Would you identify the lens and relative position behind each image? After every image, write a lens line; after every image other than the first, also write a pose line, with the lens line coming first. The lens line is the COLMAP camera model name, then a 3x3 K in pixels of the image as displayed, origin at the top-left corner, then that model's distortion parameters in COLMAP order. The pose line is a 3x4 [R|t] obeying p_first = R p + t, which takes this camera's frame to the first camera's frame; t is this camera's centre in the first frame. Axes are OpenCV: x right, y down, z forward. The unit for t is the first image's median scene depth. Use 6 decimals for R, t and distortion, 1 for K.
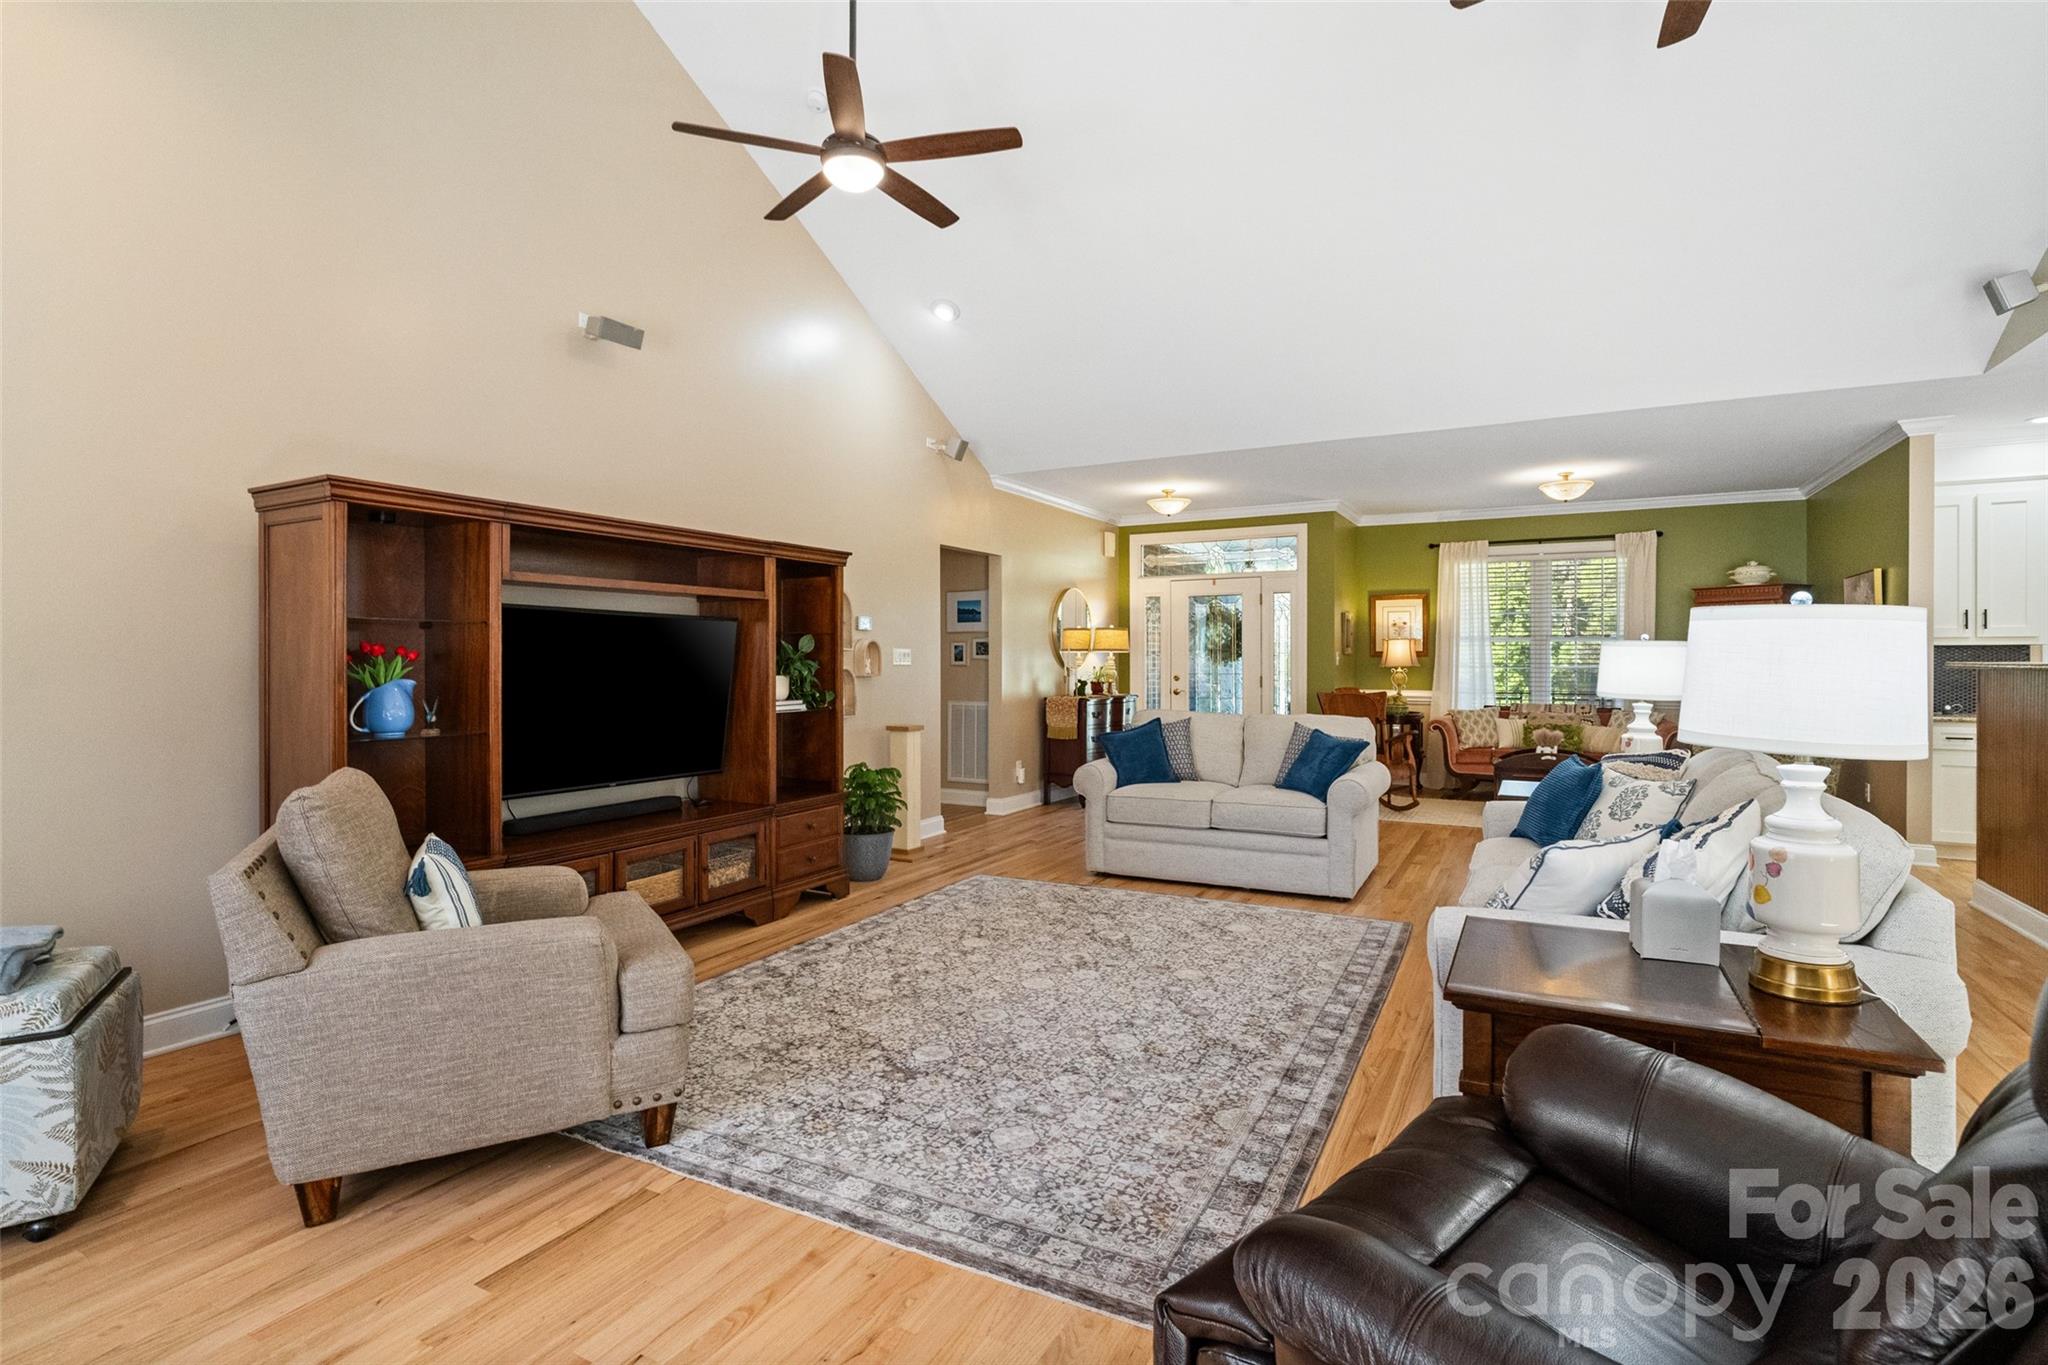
lens RADIAL K [[998.5, 0, 1024.0], [0, 998.5, 682.5], [0, 0, 1]] dist [0.001708, 0.000150]
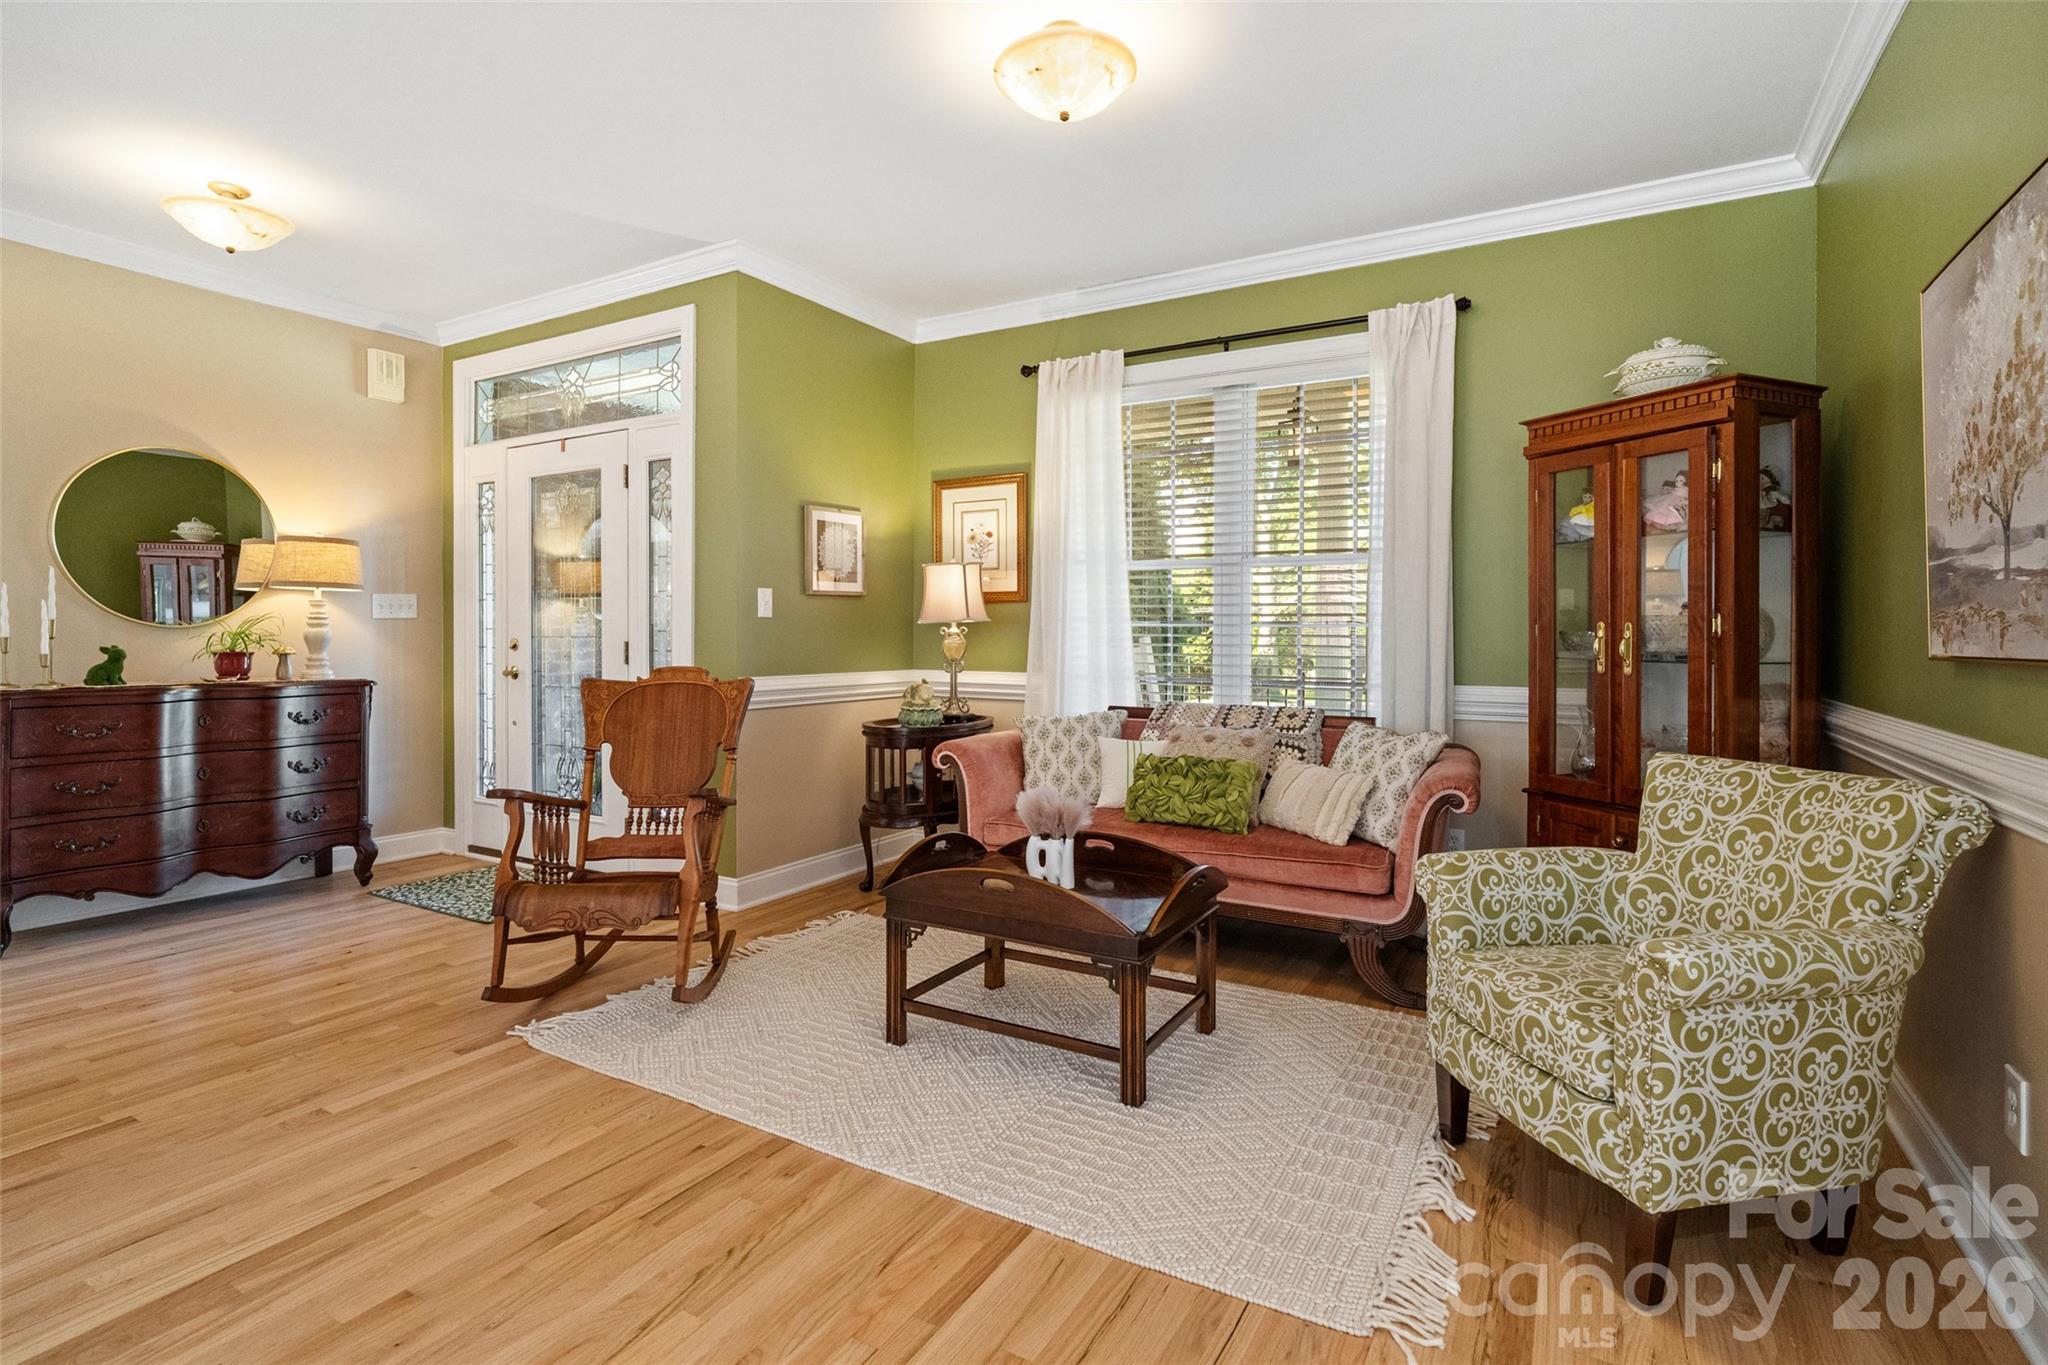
lens RADIAL K [[978.6, 0, 1024.0], [0, 978.6, 682.5], [0, 0, 1]] dist [-0.012661, 0.000299]
pose [[0.999624, 0.005637, -0.026852, 0.427274], [-0.004800, 0.999504, 0.031134, -0.002277], [0.027014, -0.030994, 0.999154, 0.535835]]
